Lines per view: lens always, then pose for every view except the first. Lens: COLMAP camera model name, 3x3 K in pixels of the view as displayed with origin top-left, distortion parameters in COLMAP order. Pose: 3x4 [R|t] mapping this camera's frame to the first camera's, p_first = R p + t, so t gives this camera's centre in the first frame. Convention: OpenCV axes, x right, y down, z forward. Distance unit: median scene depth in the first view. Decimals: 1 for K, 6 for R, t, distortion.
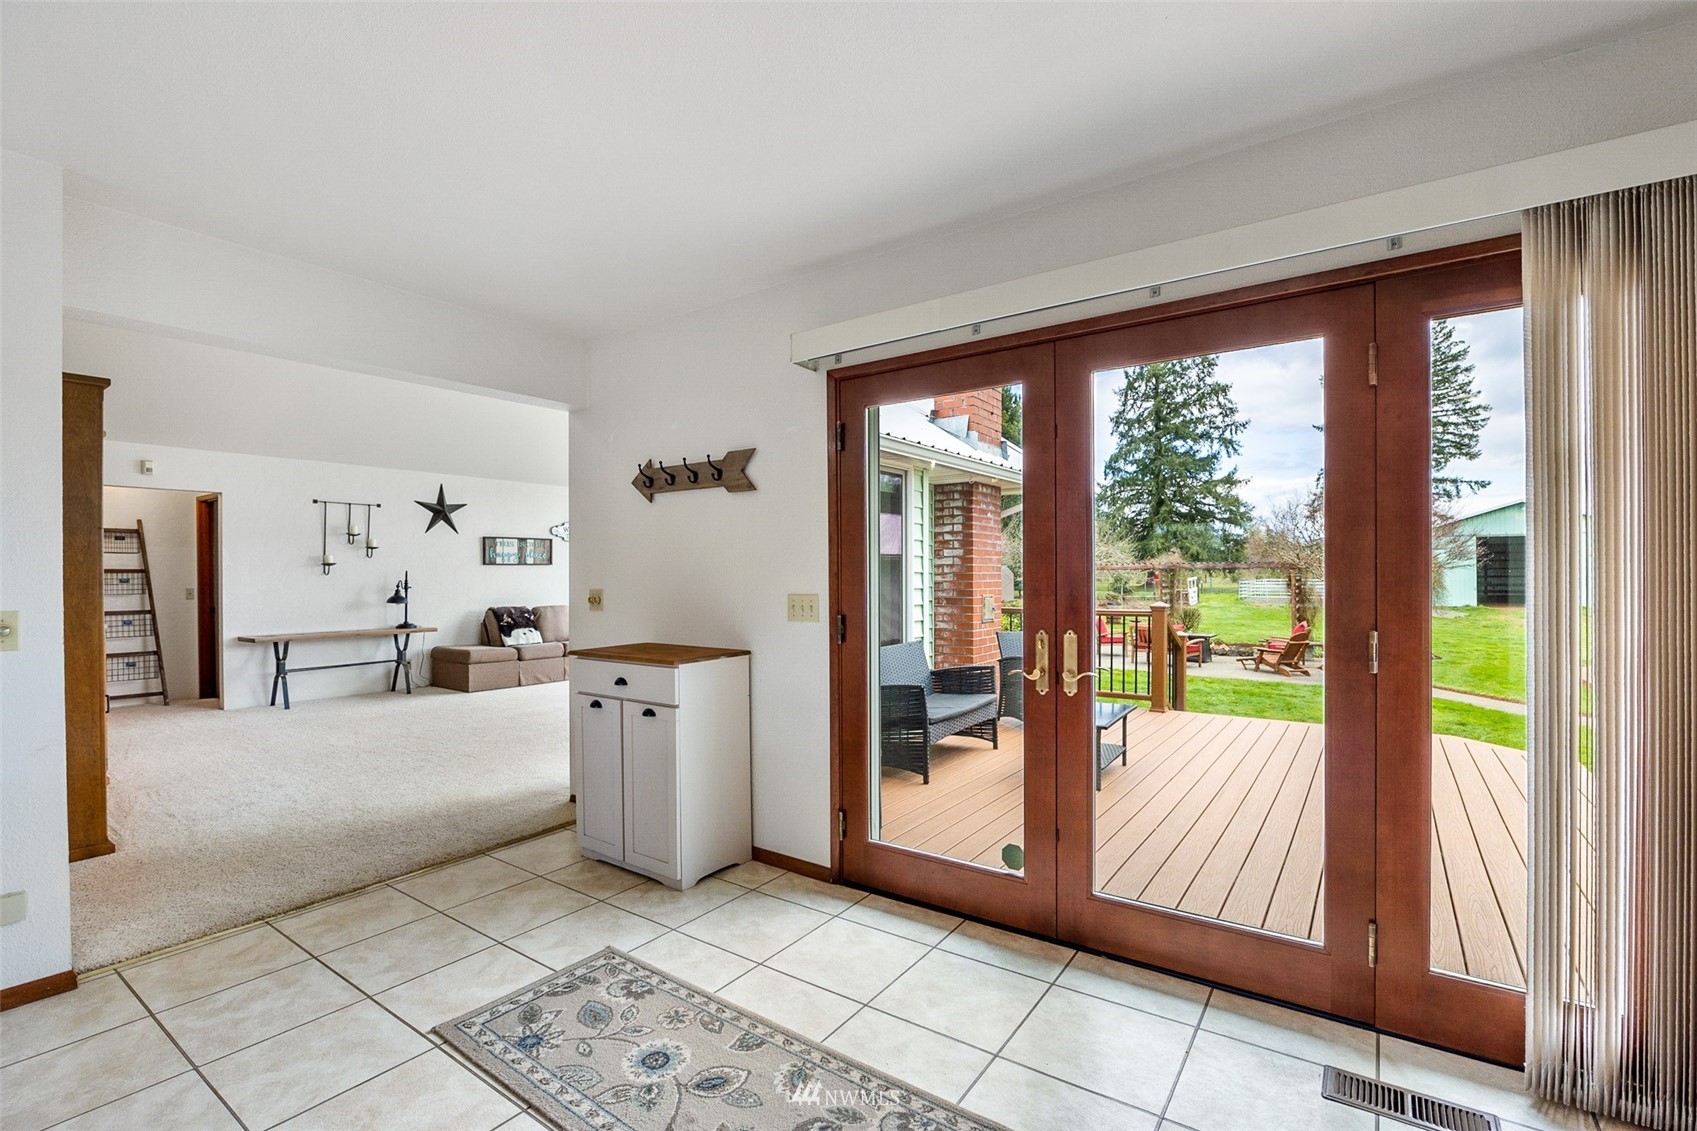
lens RADIAL K [[759.0, 0, 849.0], [0, 759.0, 573.9], [0, 0, 1]] dist [-0.000066, 0.000001]
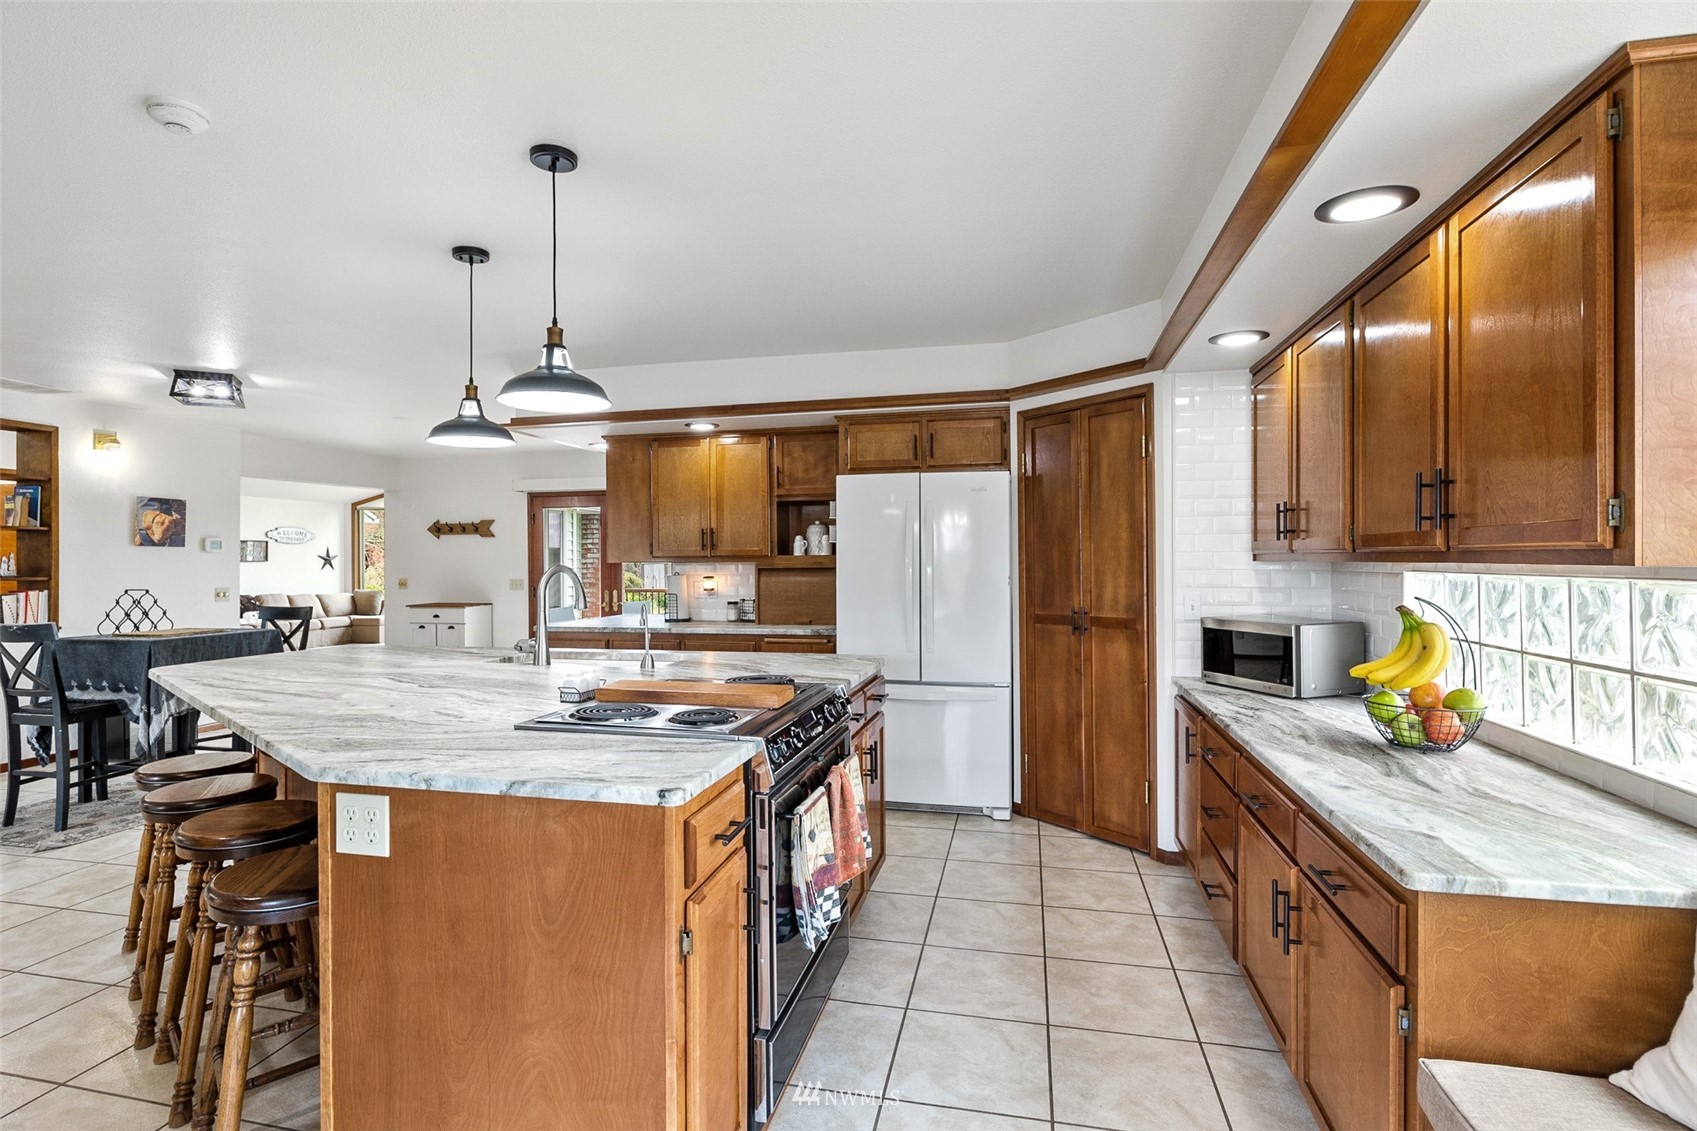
lens RADIAL K [[802.3, 0, 847.5], [0, 802.3, 563.7], [0, 0, 1]] dist [-0.004143, -0.000279]
pose [[0.918230, -0.002852, 0.396038, -0.100033], [0.002202, 0.999995, 0.002095, -0.026612], [-0.396042, -0.001052, 0.918232, -1.751036]]
